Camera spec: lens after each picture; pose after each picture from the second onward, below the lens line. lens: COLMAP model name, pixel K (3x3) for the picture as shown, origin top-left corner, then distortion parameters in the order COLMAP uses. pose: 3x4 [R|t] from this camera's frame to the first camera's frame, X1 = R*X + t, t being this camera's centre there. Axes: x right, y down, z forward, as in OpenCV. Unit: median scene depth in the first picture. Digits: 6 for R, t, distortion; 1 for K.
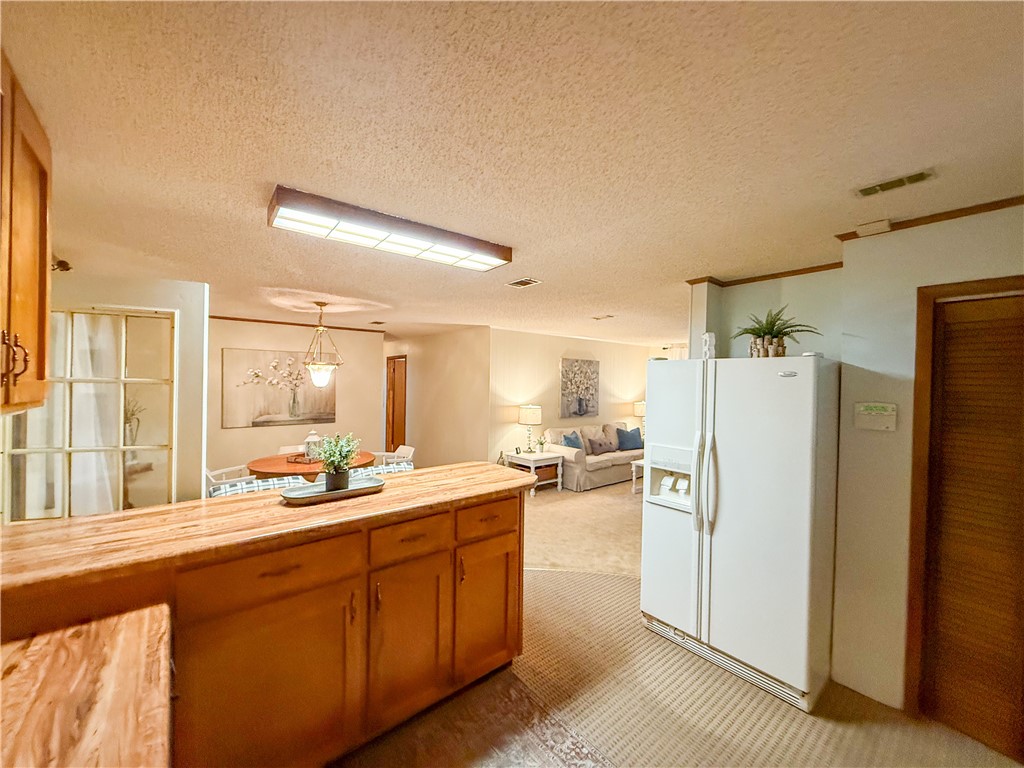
lens RADIAL K [[408.4, 0, 508.3], [0, 408.4, 384.7], [0, 0, 1]] dist [-0.000802, 0.000104]
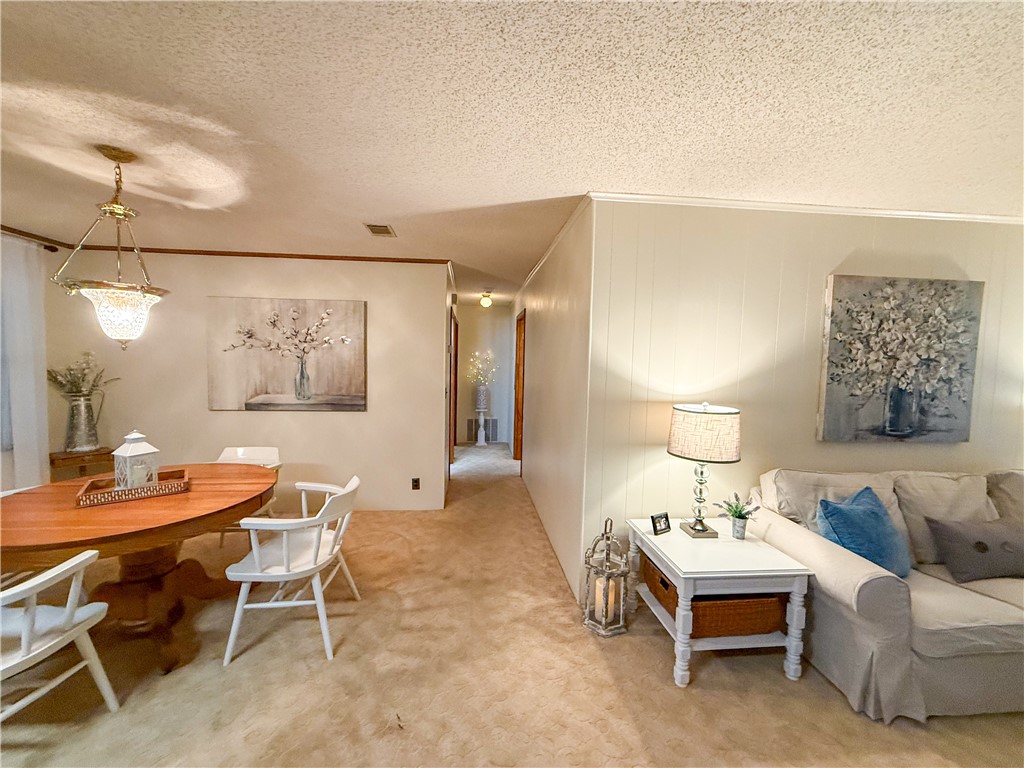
lens RADIAL K [[408.4, 0, 508.3], [0, 408.4, 384.7], [0, 0, 1]] dist [-0.000802, 0.000104]
pose [[0.827170, 0.036870, -0.560741, 0.251640], [-0.013355, 0.998853, 0.045976, 0.045440], [0.561793, -0.030542, 0.826714, 1.385328]]
